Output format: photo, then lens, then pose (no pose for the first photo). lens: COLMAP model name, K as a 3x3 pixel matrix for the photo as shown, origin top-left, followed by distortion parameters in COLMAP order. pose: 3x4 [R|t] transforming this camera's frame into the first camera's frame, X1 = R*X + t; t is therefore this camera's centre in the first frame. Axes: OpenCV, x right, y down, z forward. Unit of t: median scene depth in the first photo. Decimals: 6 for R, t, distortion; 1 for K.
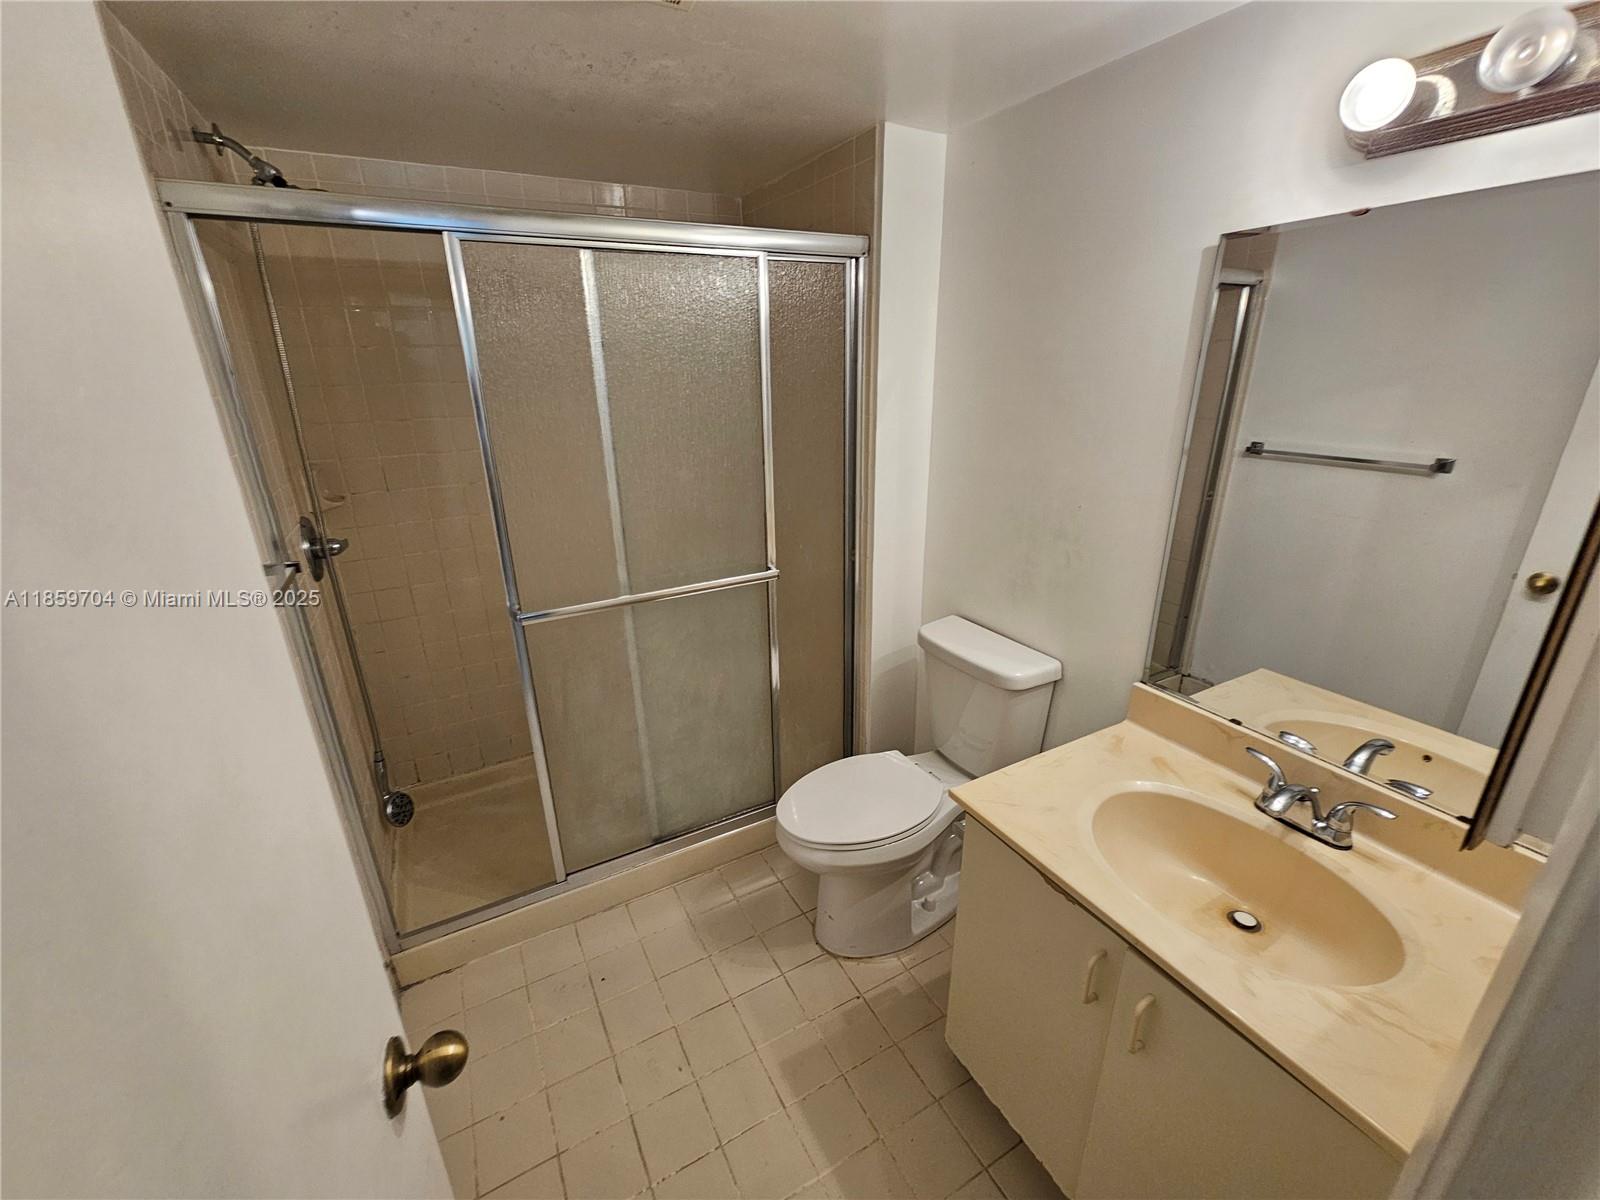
lens RADIAL K [[655.0, 0, 801.6], [0, 655.0, 598.6], [0, 0, 1]] dist [-0.002178, 0.001109]
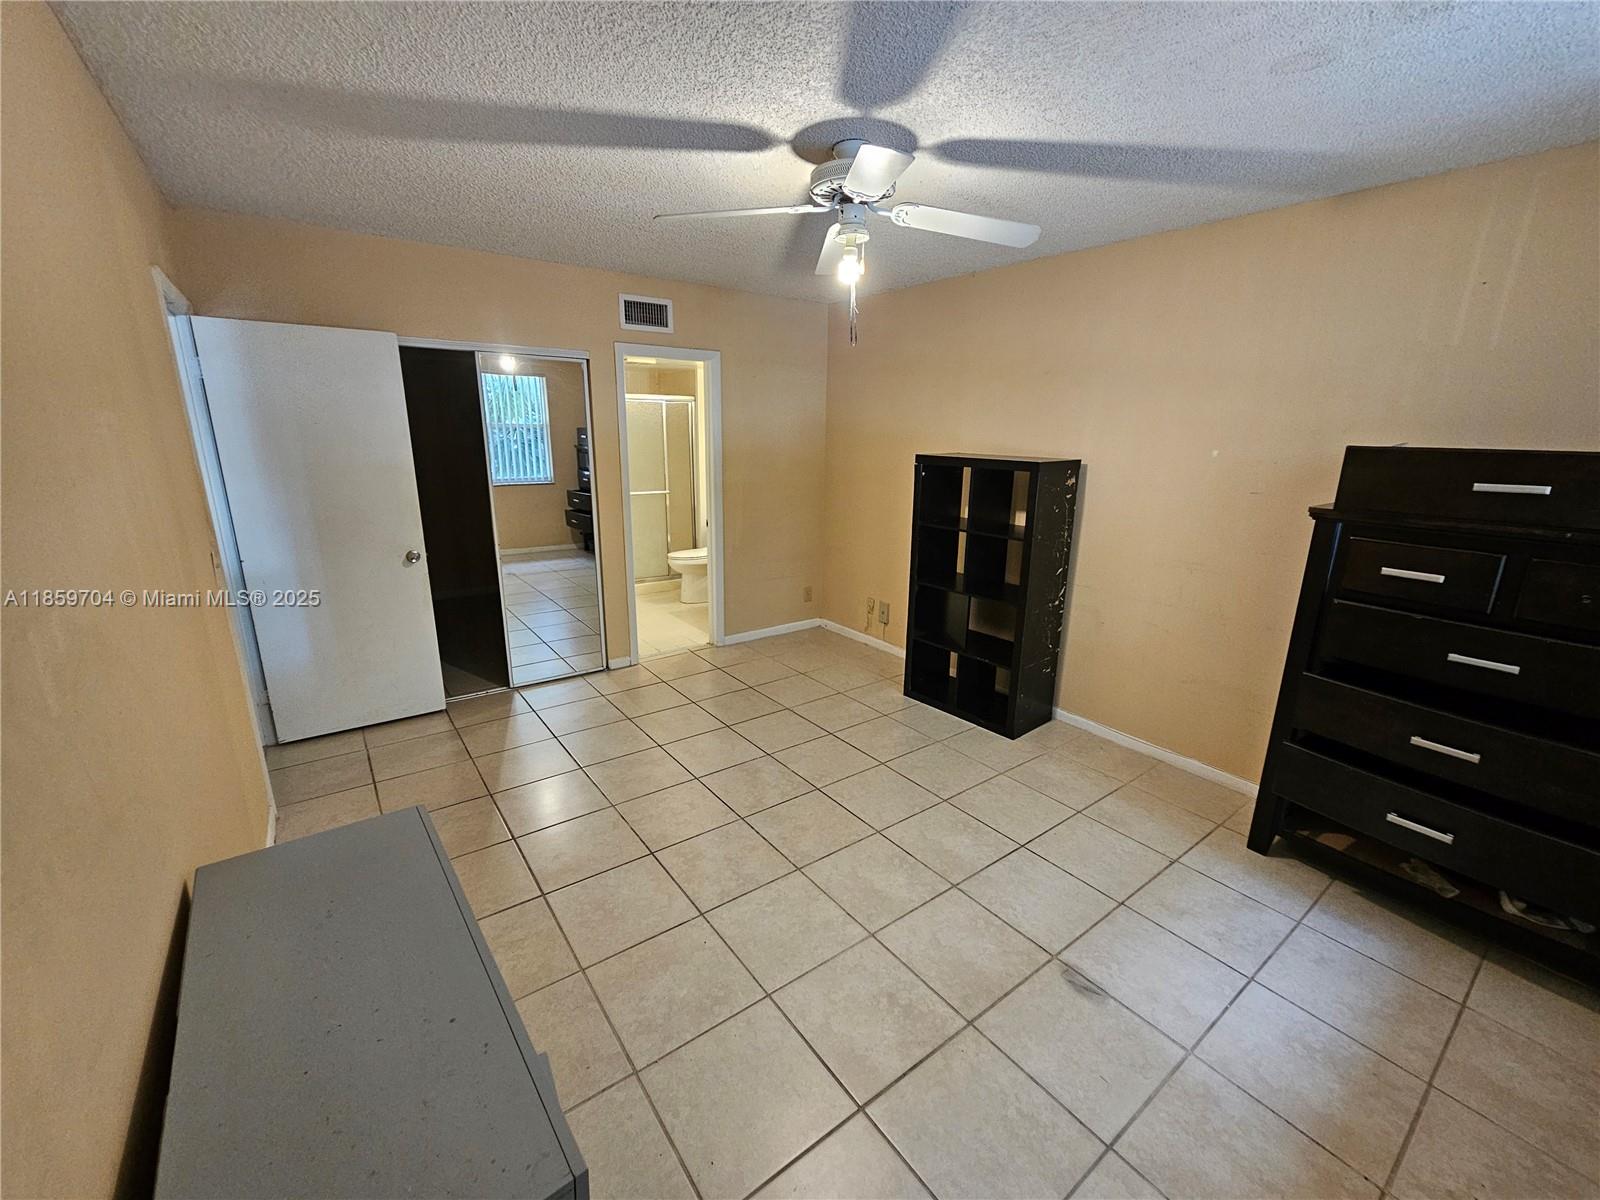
lens RADIAL K [[655.0, 0, 799.5], [0, 655.0, 599.2], [0, 0, 1]] dist [-0.002178, 0.001109]
pose [[0.990432, -0.008118, 0.137761, 0.110927], [0.021411, 0.995219, -0.095290, 0.568347], [-0.136329, 0.097328, 0.985871, -1.586495]]
